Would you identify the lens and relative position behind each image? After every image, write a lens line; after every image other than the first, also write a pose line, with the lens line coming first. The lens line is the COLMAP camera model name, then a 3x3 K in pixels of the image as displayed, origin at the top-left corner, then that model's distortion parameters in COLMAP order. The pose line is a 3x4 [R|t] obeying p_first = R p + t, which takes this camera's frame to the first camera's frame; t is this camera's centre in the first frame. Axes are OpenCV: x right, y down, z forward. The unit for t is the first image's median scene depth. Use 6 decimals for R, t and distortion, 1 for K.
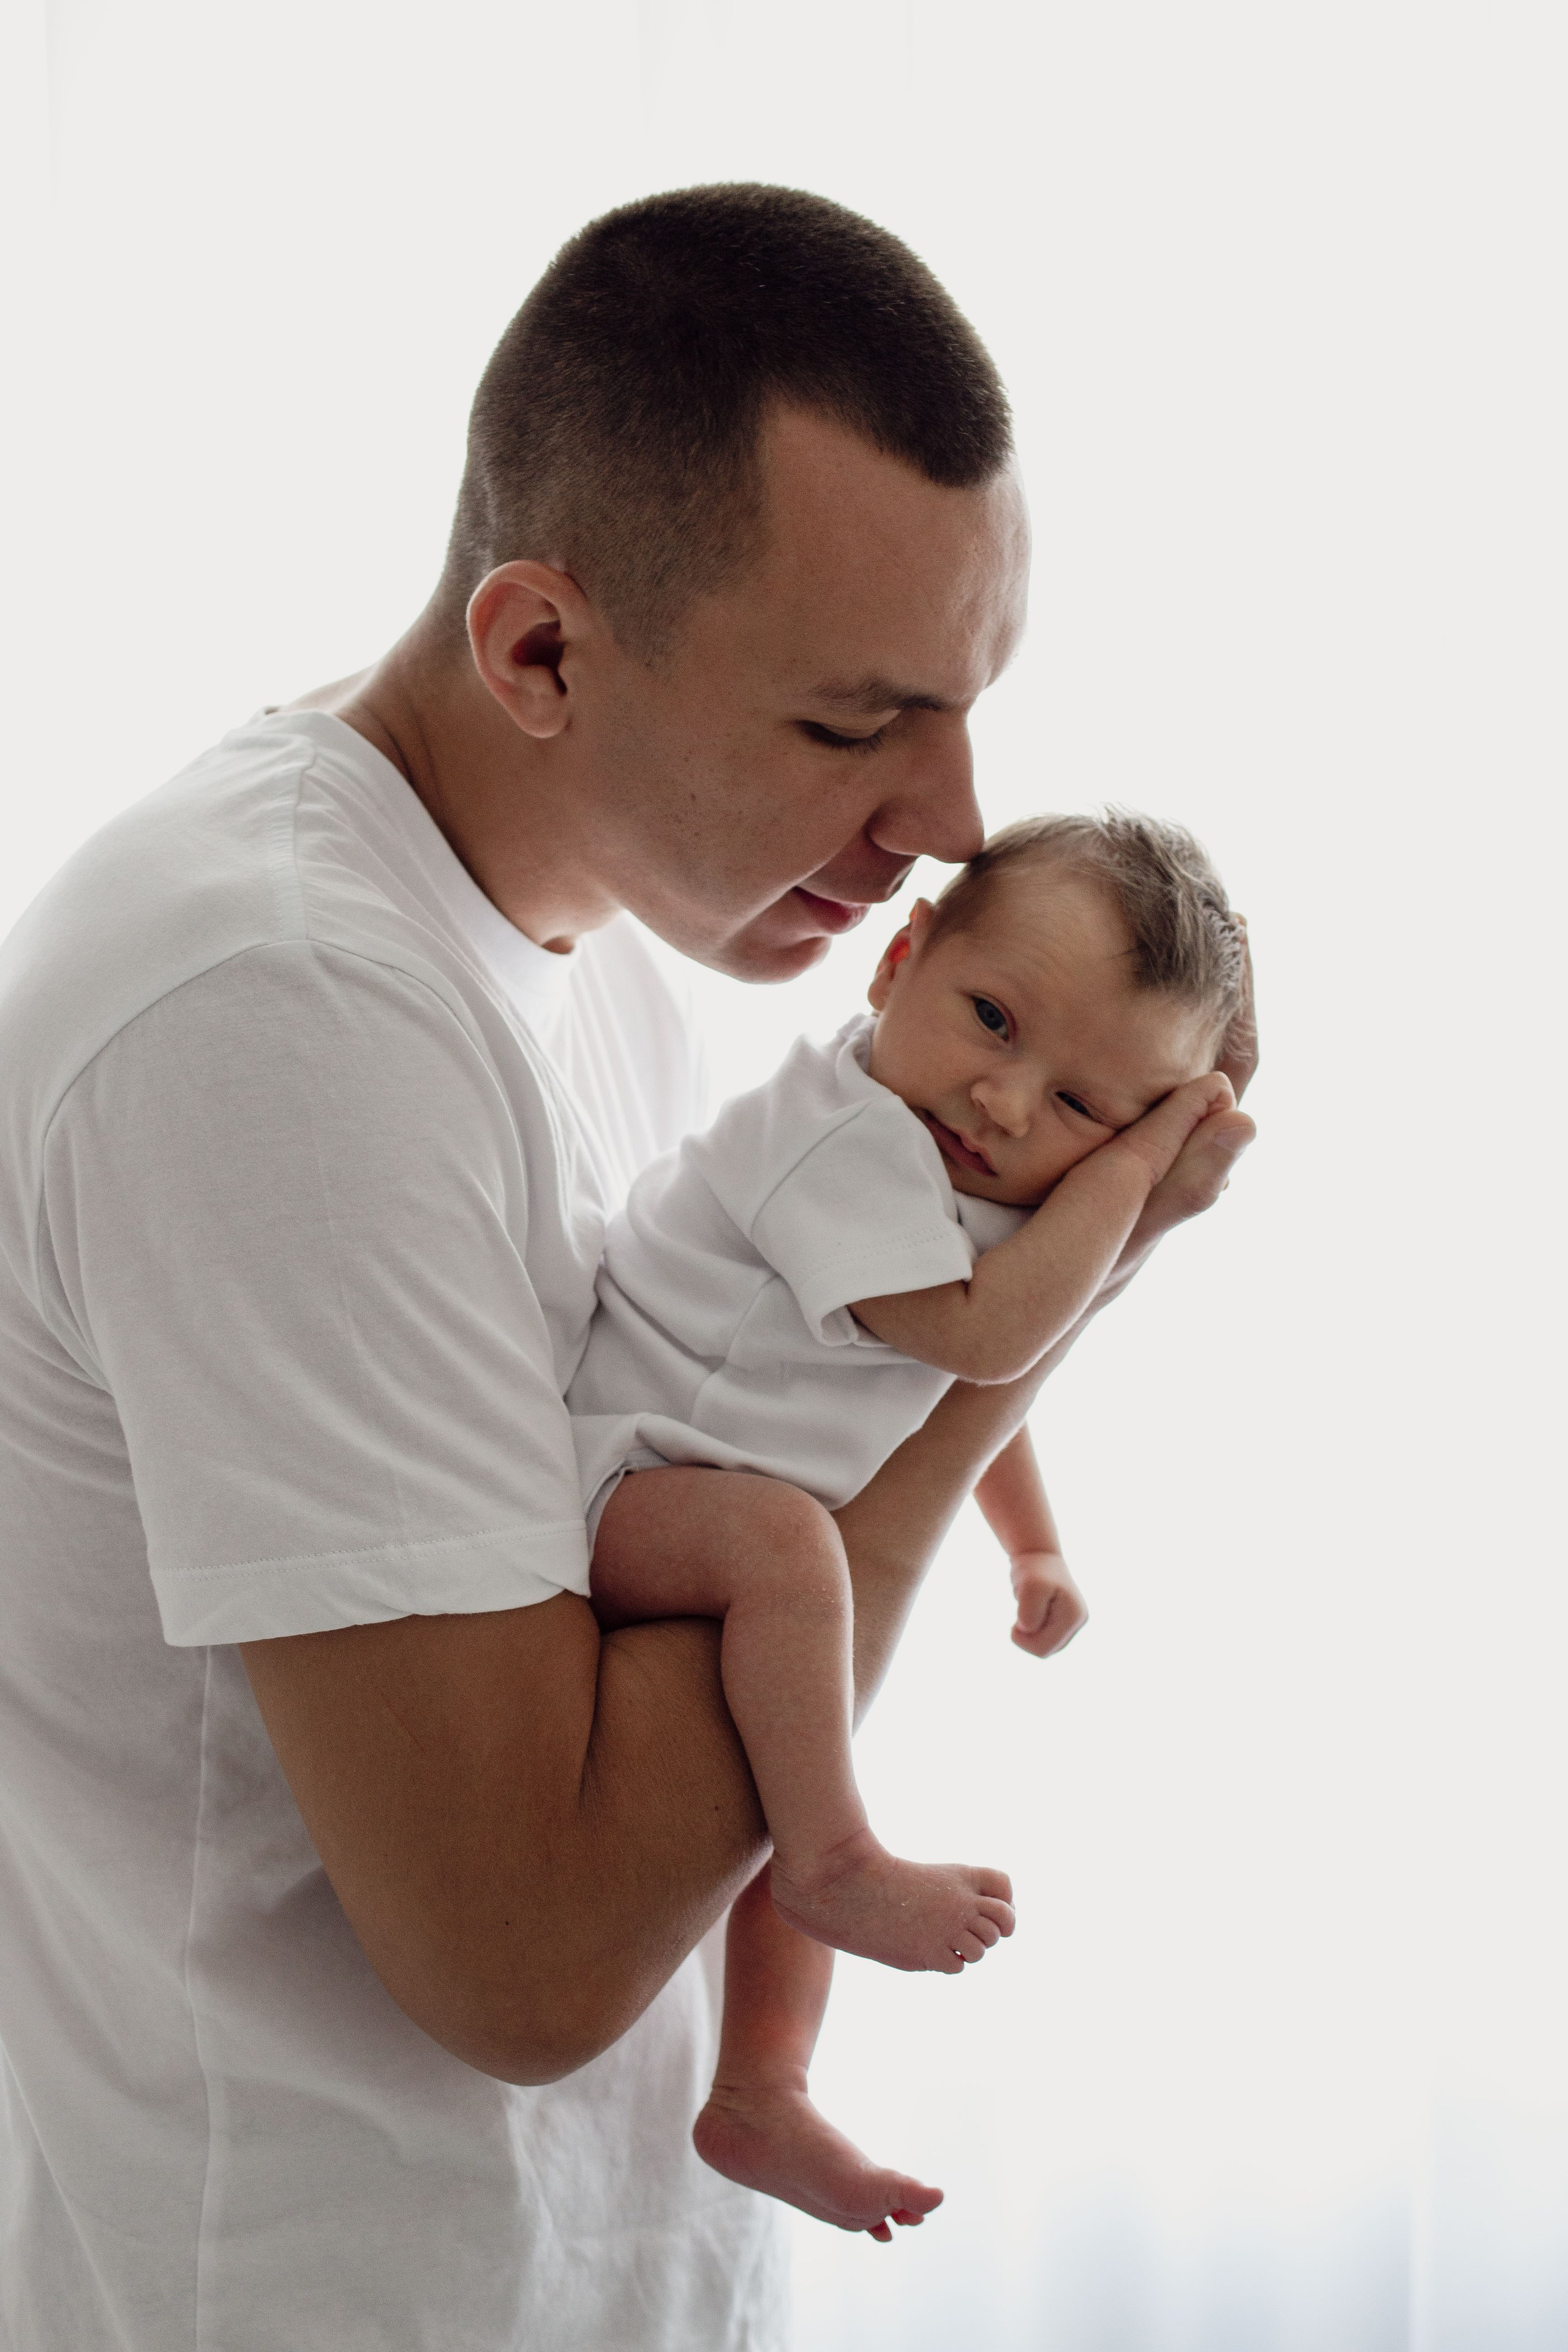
lens RADIAL K [[2280.5, 0, 781.6], [0, 2280.5, 1181.5], [0, 0, 1]] dist [0.102042, 0.000000]
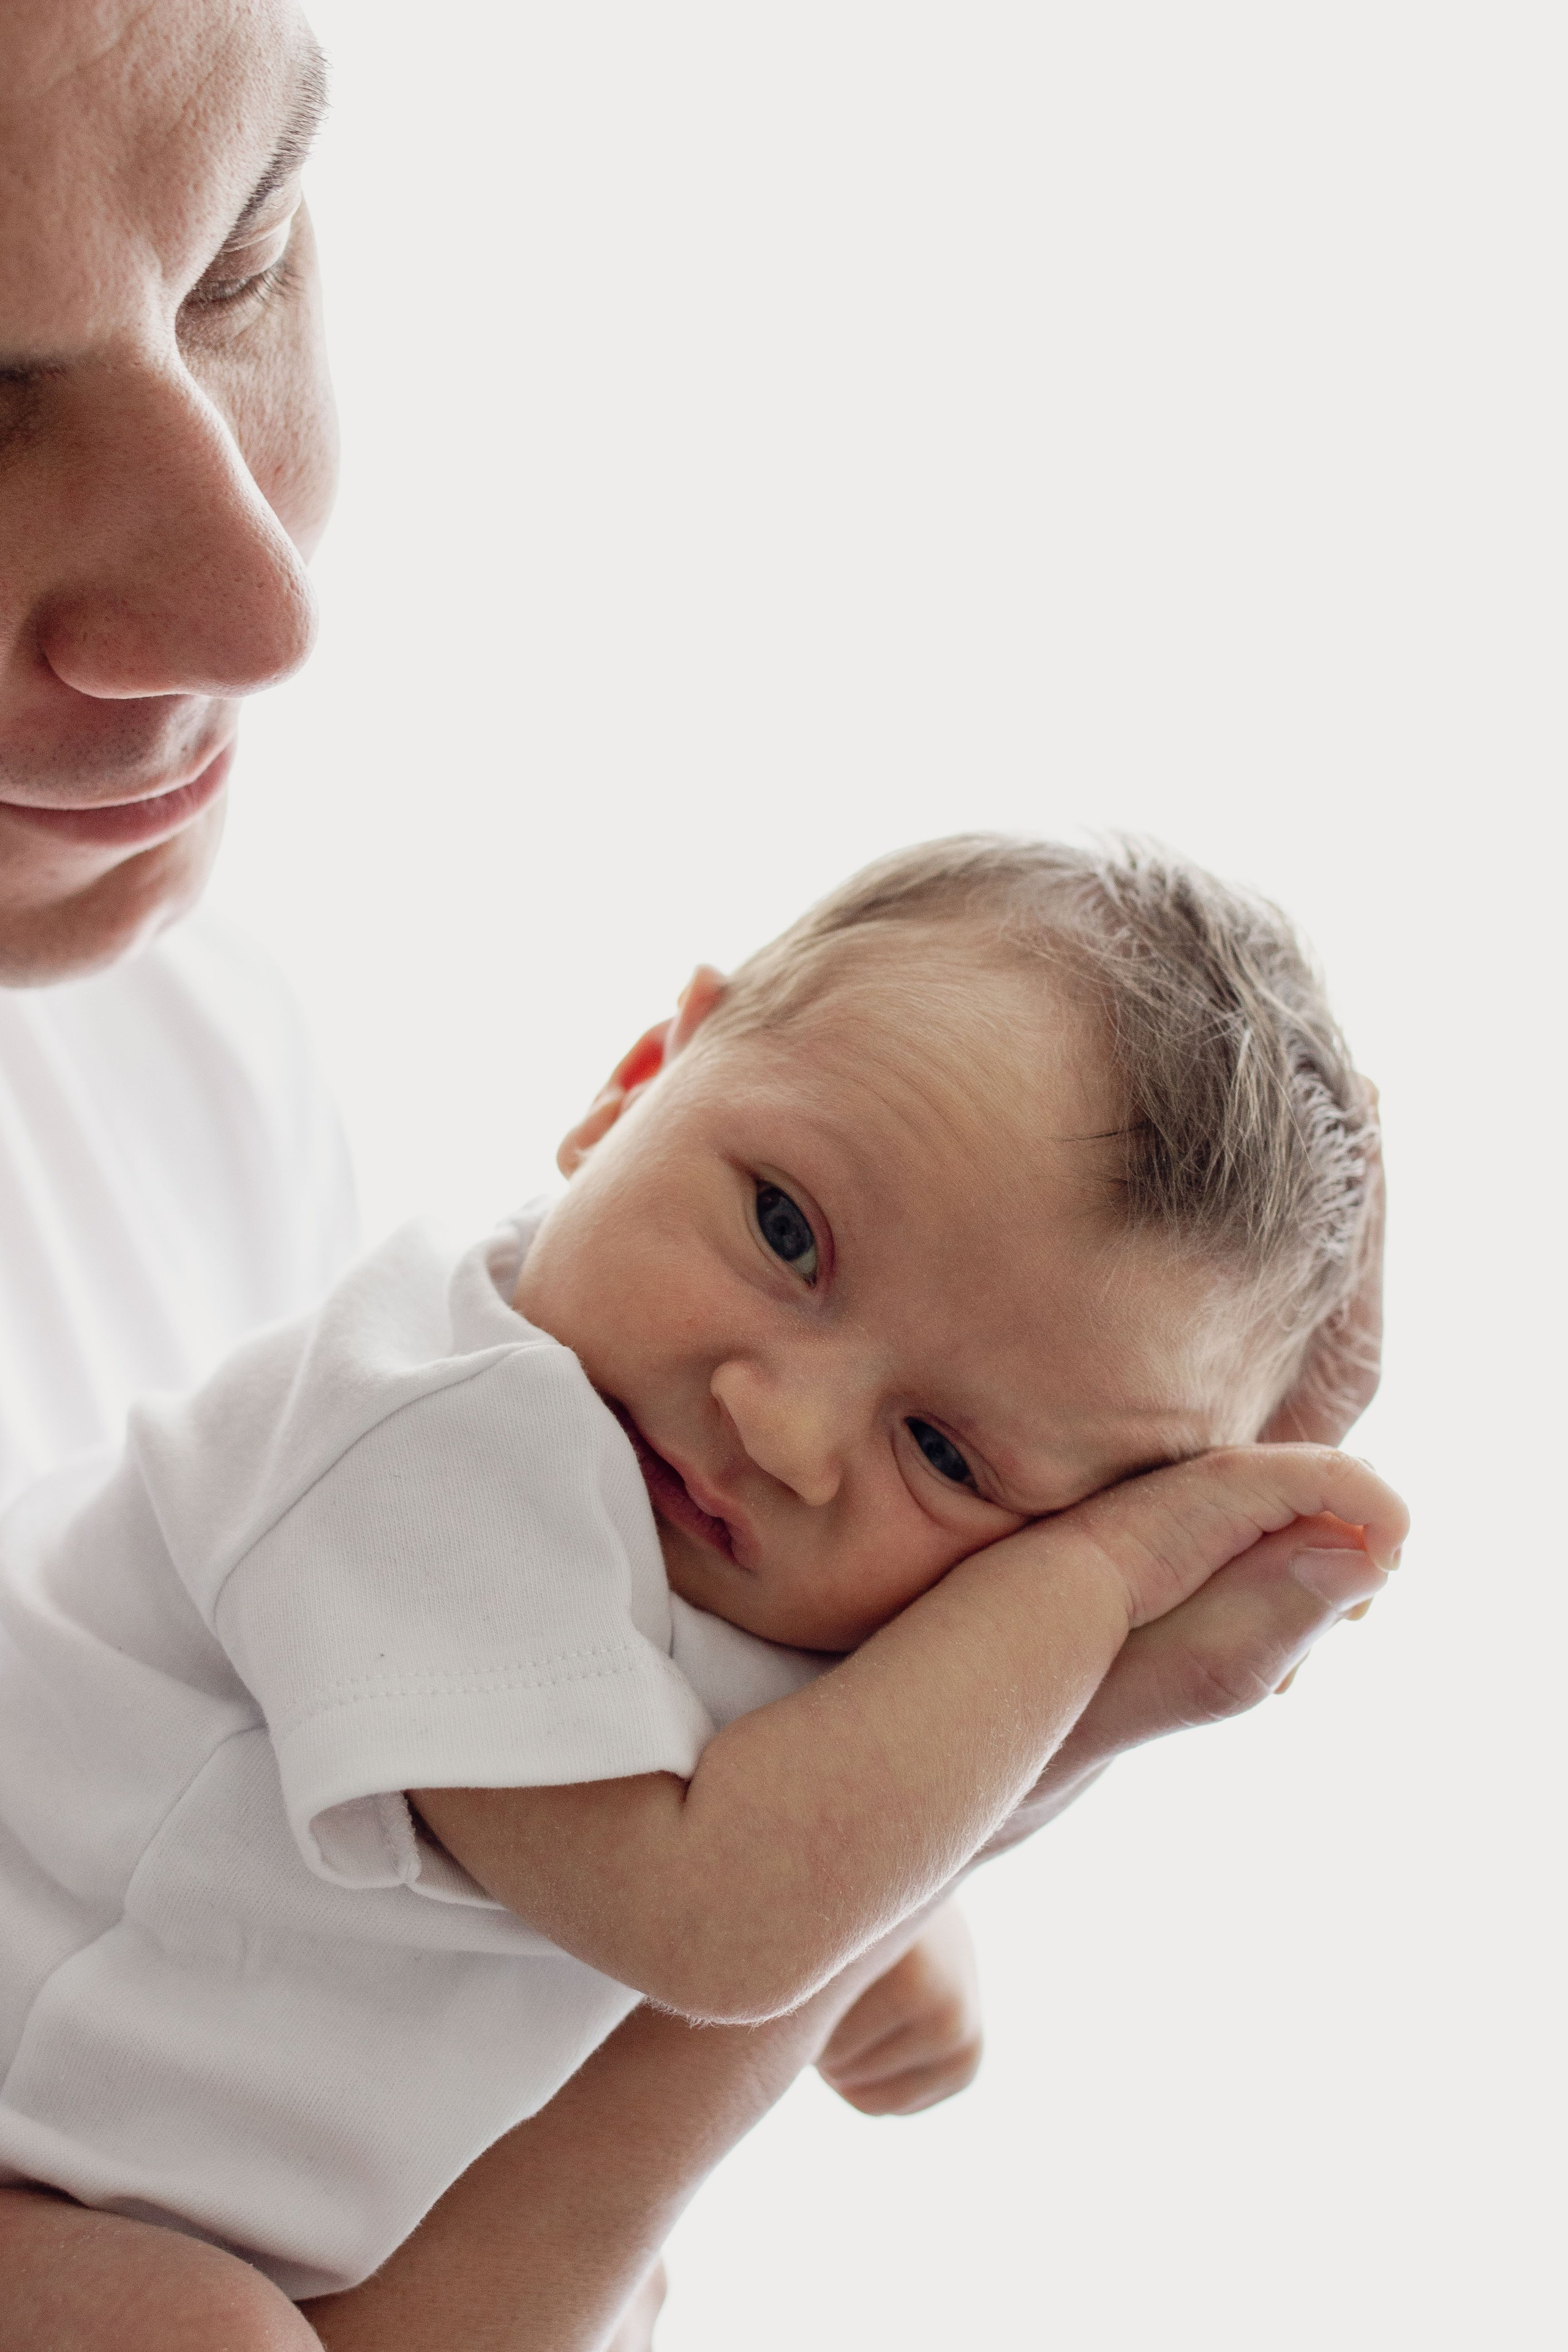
lens RADIAL K [[2280.5, 0, 782.2], [0, 2280.5, 1162.8], [0, 0, 1]] dist [0.102042, 0.000000]
pose [[0.983806, 0.158017, -0.084594, 0.124468], [-0.166299, 0.980791, -0.101949, -0.037674], [0.066859, 0.114366, 0.991186, 0.539351]]
